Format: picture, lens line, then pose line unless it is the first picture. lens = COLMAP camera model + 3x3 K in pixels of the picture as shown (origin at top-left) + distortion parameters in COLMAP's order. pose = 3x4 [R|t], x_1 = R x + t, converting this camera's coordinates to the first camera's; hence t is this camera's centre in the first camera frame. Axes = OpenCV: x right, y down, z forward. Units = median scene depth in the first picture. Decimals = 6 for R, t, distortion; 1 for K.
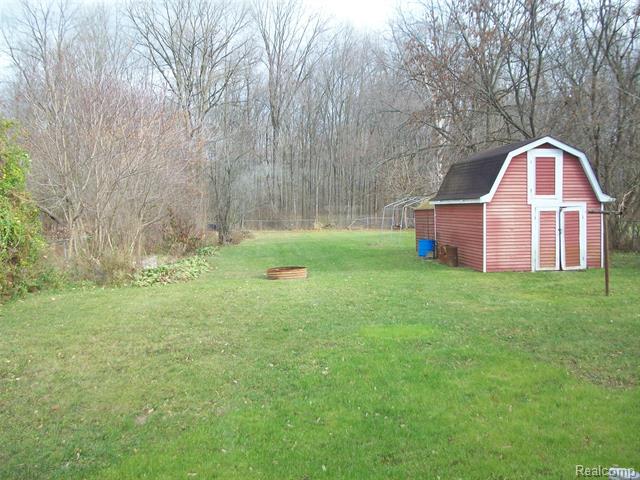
lens RADIAL K [[646.7, 0, 321.5], [0, 646.7, 256.4], [0, 0, 1]] dist [-0.151968, 0.098207]
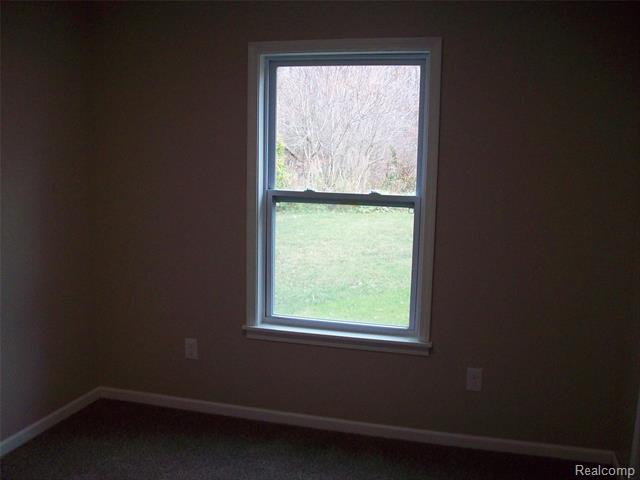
lens RADIAL K [[646.7, 0, 321.5], [0, 646.7, 256.4], [0, 0, 1]] dist [-0.151968, 0.098207]
pose [[0.938333, 0.081494, -0.335991, 0.062254], [-0.051660, 0.993961, 0.096811, 0.014925], [0.341851, -0.073484, 0.936877, -0.186645]]
